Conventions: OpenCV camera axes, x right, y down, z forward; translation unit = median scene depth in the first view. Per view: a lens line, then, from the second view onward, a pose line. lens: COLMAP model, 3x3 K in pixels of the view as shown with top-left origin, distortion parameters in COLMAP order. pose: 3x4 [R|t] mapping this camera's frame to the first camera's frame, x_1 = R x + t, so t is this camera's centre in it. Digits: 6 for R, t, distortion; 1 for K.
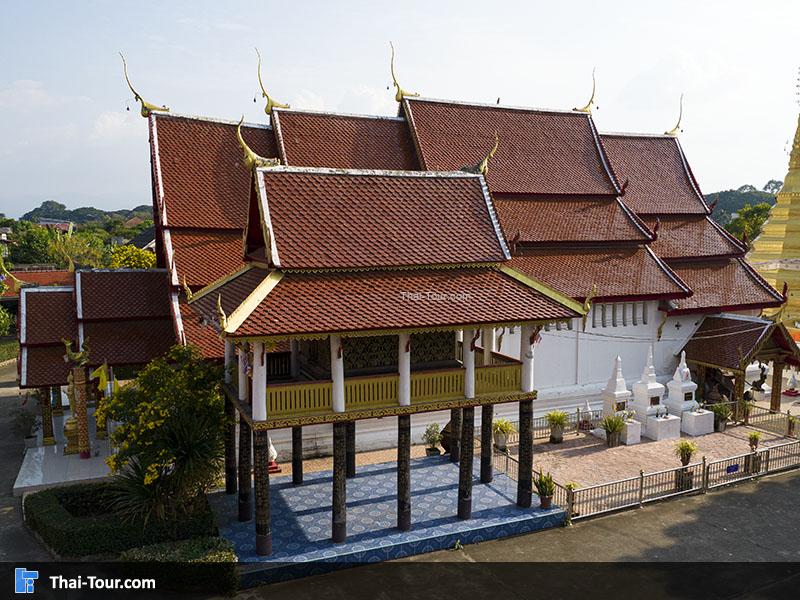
lens RADIAL K [[696.4, 0, 416.4], [0, 696.4, 296.9], [0, 0, 1]] dist [-0.107201, 0.112779]
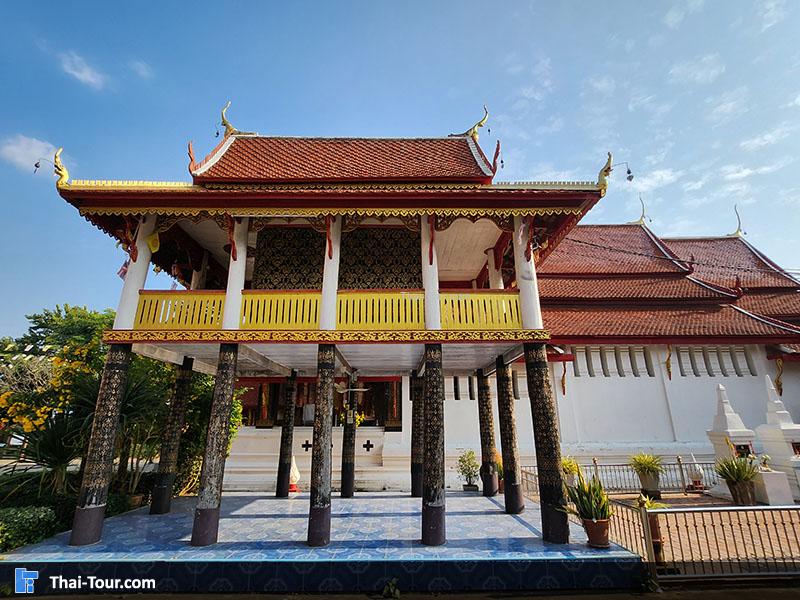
lens RADIAL K [[384.7, 0, 400.0], [0, 384.7, 300.0], [0, 0, 1]] dist [-0.029535, 0.000850]
pose [[0.916358, -0.131522, -0.378141, 0.132571], [-0.035517, 0.914071, -0.403995, 0.184974], [0.398782, 0.383635, 0.832945, 0.457624]]
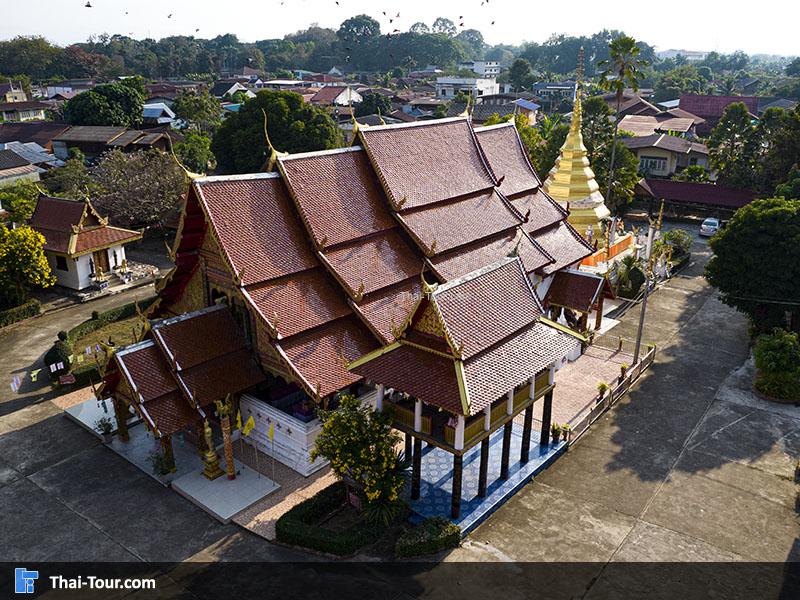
lens RADIAL K [[696.4, 0, 416.4], [0, 696.4, 296.9], [0, 0, 1]] dist [-0.107201, 0.112779]
pose [[0.892362, -0.149496, 0.425842, -0.602770], [0.040900, 0.966451, 0.253575, -0.376964], [-0.449464, -0.208864, 0.868538, -0.217969]]
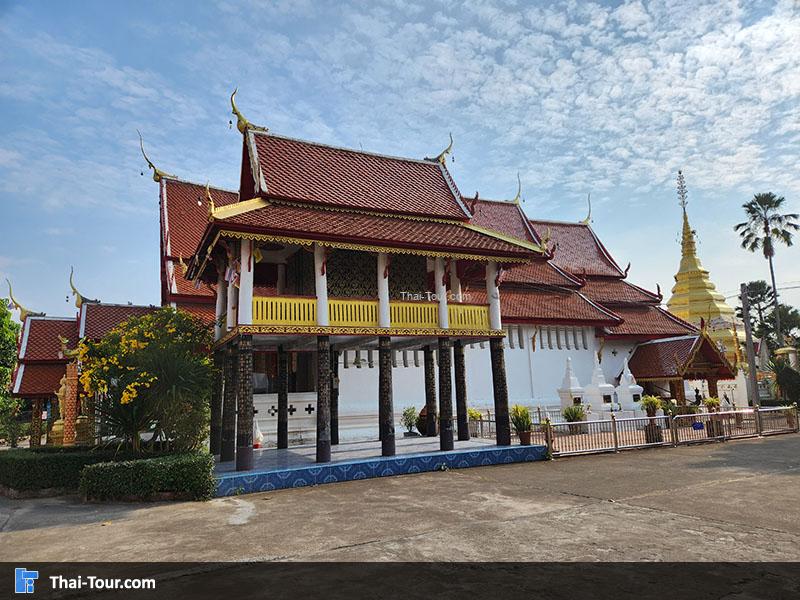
lens RADIAL K [[537.4, 0, 399.5], [0, 537.4, 305.2], [0, 0, 1]] dist [0.069208, -0.061057]
pose [[0.998624, -0.035452, 0.038635, -0.016559], [0.044253, 0.965051, -0.258298, 0.221272], [-0.028128, 0.259652, 0.965292, 0.126731]]
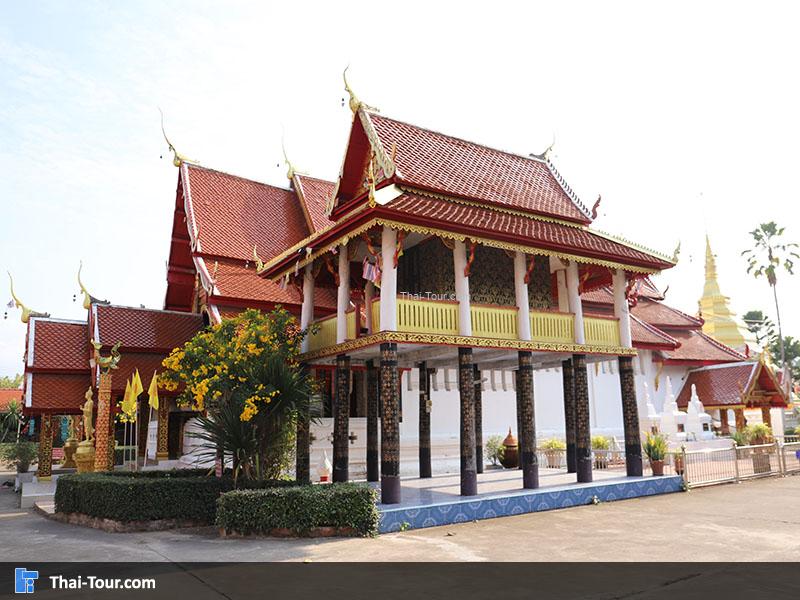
lens RADIAL K [[616.8, 0, 410.2], [0, 616.8, 298.2], [0, 0, 1]] dist [-0.124996, 0.114462]
pose [[0.988851, 0.004127, 0.148848, -0.191010], [0.040842, 0.953763, -0.297771, 0.222108], [-0.143195, 0.300530, 0.942962, 0.155475]]
